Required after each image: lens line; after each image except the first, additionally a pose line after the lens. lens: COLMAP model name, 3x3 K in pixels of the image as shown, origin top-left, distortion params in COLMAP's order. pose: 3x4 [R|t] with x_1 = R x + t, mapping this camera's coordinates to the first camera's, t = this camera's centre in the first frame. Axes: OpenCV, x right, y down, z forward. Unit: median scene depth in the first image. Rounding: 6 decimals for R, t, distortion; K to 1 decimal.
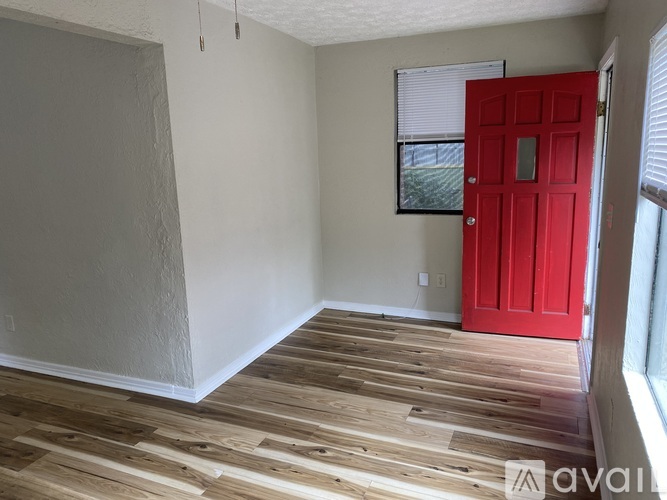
lens RADIAL K [[507.6, 0, 332.8], [0, 507.6, 249.8], [0, 0, 1]] dist [0.003429, 0.000386]
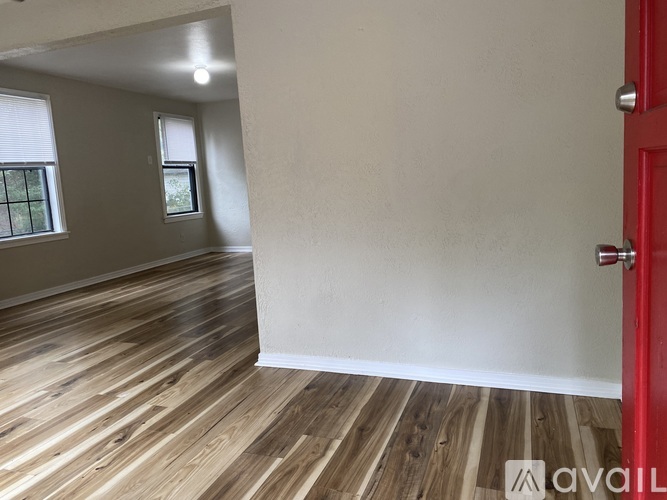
lens RADIAL K [[507.6, 0, 334.1], [0, 507.6, 248.3], [0, 0, 1]] dist [0.003429, 0.000386]
pose [[0.046446, 0.176640, -0.983179, 0.708417], [-0.142552, 0.975340, 0.168497, -0.118249], [0.988697, 0.132328, 0.070481, 1.103287]]
